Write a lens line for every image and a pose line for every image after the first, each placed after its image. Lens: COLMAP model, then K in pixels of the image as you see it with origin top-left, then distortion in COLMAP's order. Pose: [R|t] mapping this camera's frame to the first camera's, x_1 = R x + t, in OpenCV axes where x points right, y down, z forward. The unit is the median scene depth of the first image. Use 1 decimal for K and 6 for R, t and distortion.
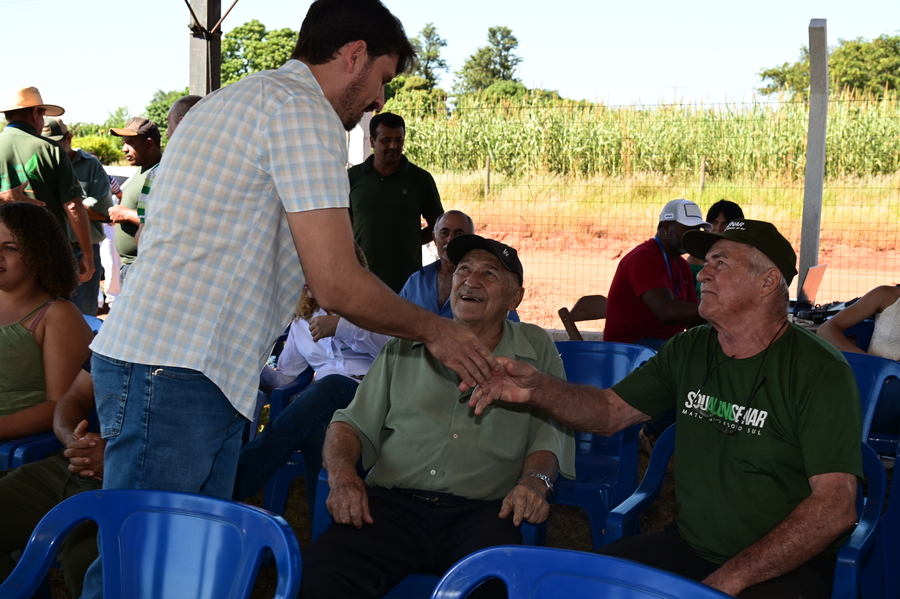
lens RADIAL K [[1241.5, 0, 450.0], [0, 1241.5, 299.5], [0, 0, 1]] dist [0.010069, 0.017067]
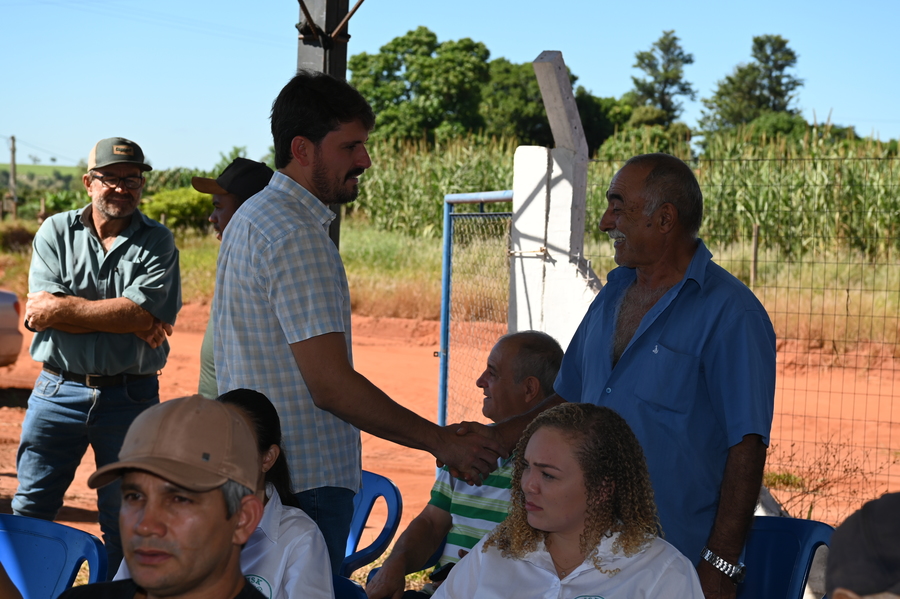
lens RADIAL K [[1492.9, 0, 450.0], [0, 1492.9, 299.5], [0, 0, 1]] dist [0.004409, 0.097371]
pose [[0.989649, 0.022366, -0.141754, -0.015765], [-0.028988, 0.998574, -0.044823, -0.029815], [0.140550, 0.048468, 0.988887, 0.157277]]
